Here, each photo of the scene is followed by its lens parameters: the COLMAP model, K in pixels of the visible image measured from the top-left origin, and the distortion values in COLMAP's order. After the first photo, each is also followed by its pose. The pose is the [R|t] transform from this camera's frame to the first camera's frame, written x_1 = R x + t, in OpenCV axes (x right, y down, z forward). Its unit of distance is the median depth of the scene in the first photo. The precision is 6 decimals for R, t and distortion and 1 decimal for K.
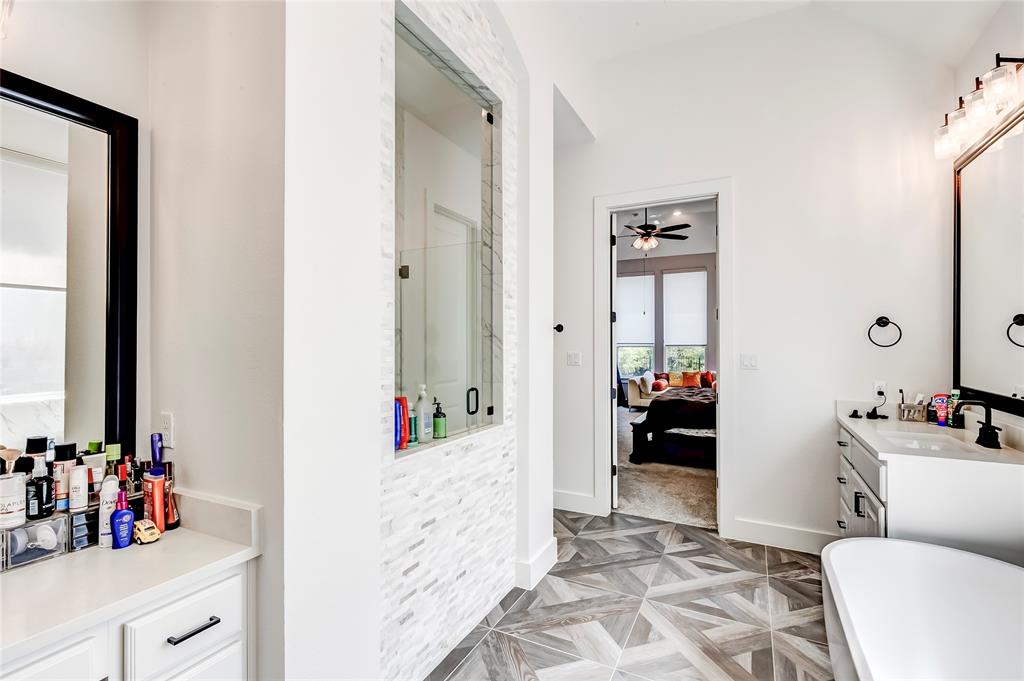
lens RADIAL K [[465.3, 0, 512.4], [0, 465.3, 342.3], [0, 0, 1]] dist [0.005610, -0.000187]
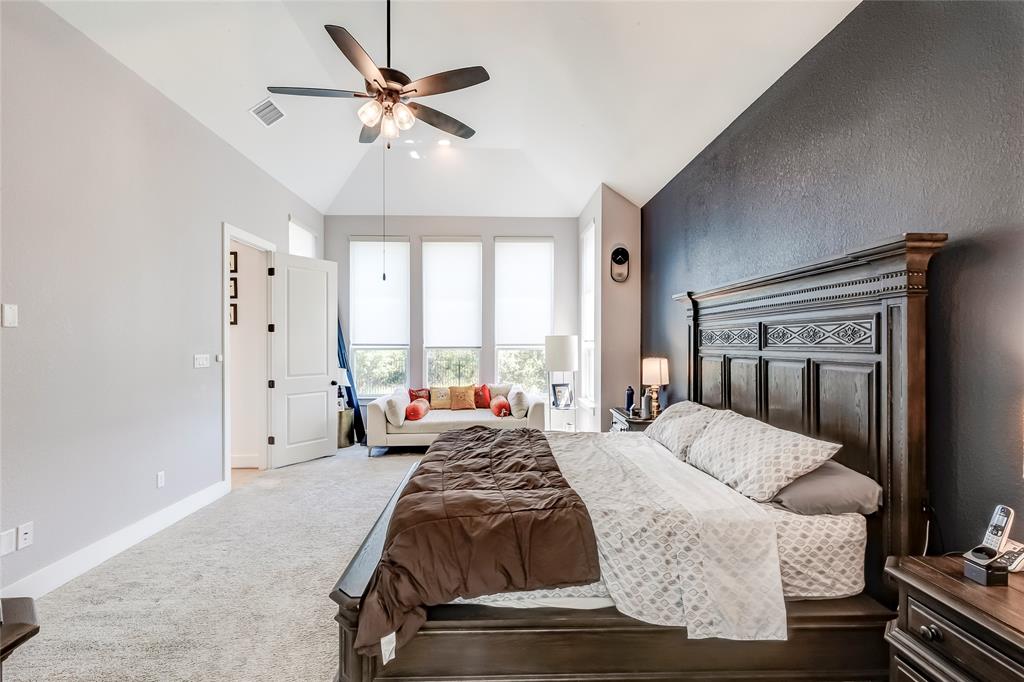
lens RADIAL K [[465.3, 0, 510.1], [0, 465.3, 342.9], [0, 0, 1]] dist [0.005610, -0.000187]
pose [[0.875220, 0.002905, 0.483717, 0.115828], [-0.003395, 0.999994, 0.000138, -0.000270], [-0.483714, -0.001763, 0.875224, 0.369811]]
